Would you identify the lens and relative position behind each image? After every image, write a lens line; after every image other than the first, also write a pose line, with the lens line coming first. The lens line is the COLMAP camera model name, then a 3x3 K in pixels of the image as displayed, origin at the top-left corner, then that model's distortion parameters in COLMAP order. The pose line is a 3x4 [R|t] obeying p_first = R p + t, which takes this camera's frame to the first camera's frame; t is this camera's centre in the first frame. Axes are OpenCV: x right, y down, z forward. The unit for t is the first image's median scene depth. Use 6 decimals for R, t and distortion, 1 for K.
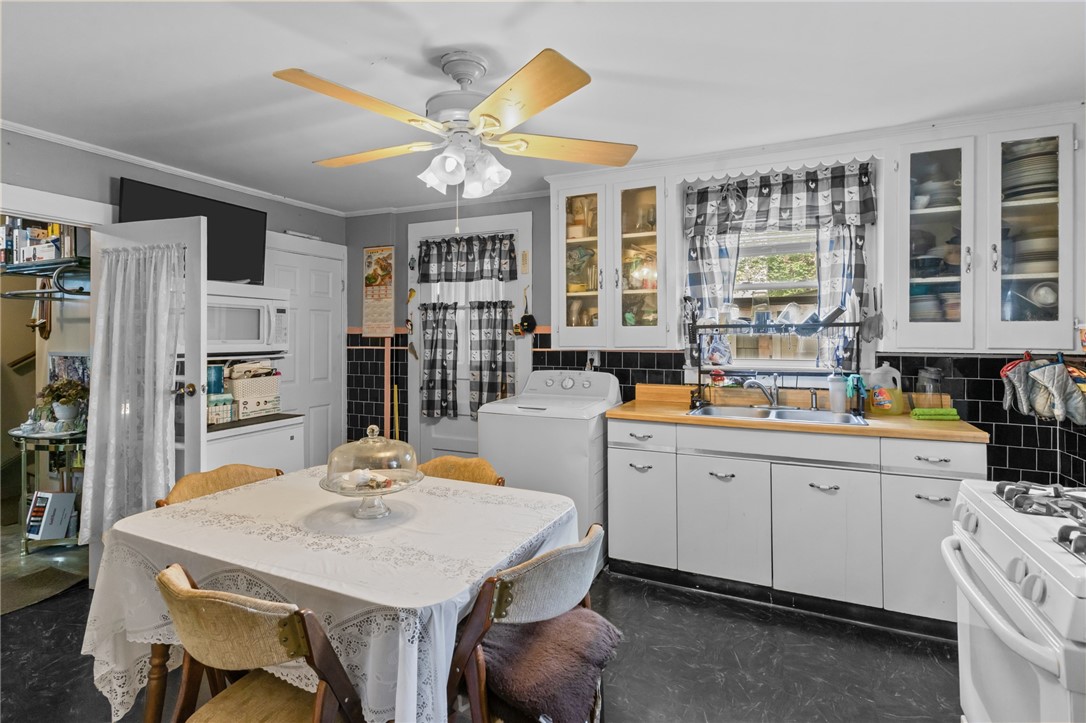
lens RADIAL K [[529.0, 0, 547.2], [0, 529.0, 330.5], [0, 0, 1]] dist [0.005333, 0.002398]
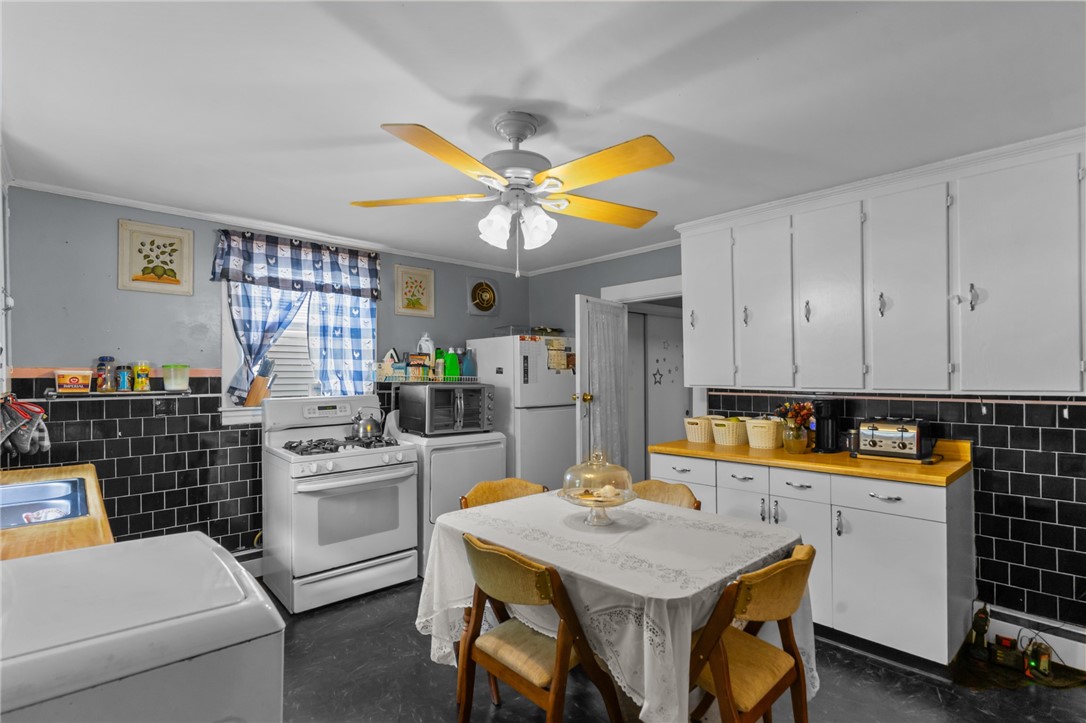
lens RADIAL K [[529.0, 0, 551.9], [0, 529.0, 365.4], [0, 0, 1]] dist [0.005333, 0.002398]
pose [[-0.924683, 0.009712, 0.380615, -0.382894], [-0.003367, 0.999427, -0.033682, 0.010459], [-0.380724, -0.032427, -0.924120, 1.194068]]
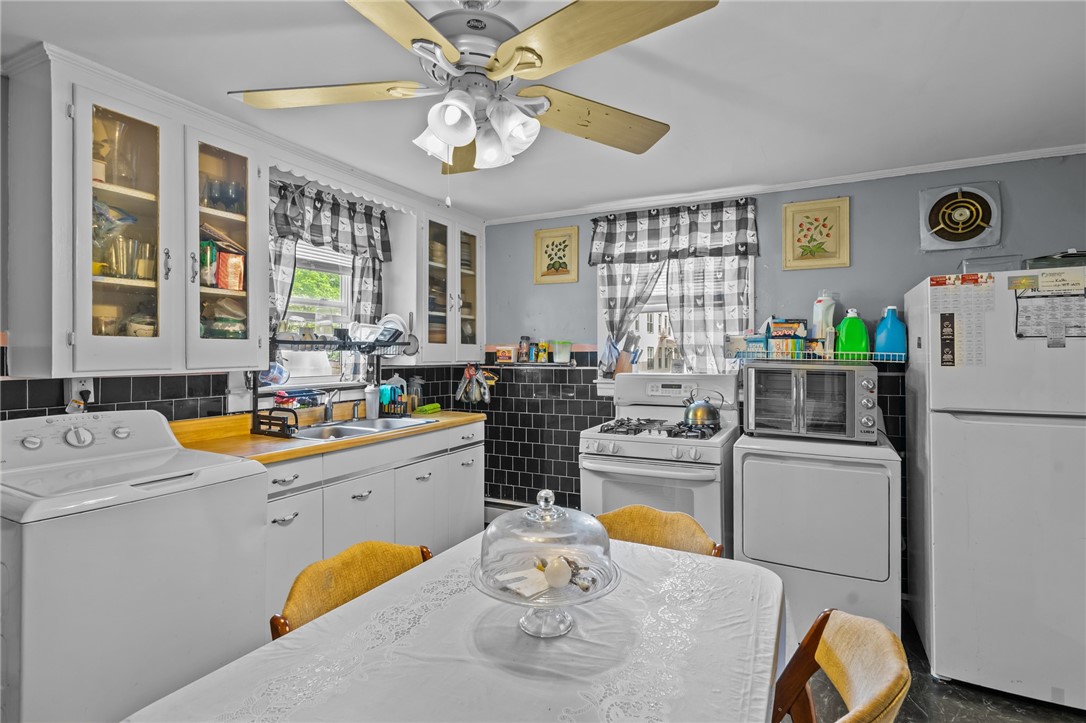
lens RADIAL K [[529.0, 0, 545.9], [0, 529.0, 347.3], [0, 0, 1]] dist [0.005333, 0.002398]
pose [[0.040141, 0.008949, 0.999154, -0.542037], [-0.016028, 0.999837, -0.008311, 0.001529], [-0.999065, -0.015680, 0.040278, 0.528410]]
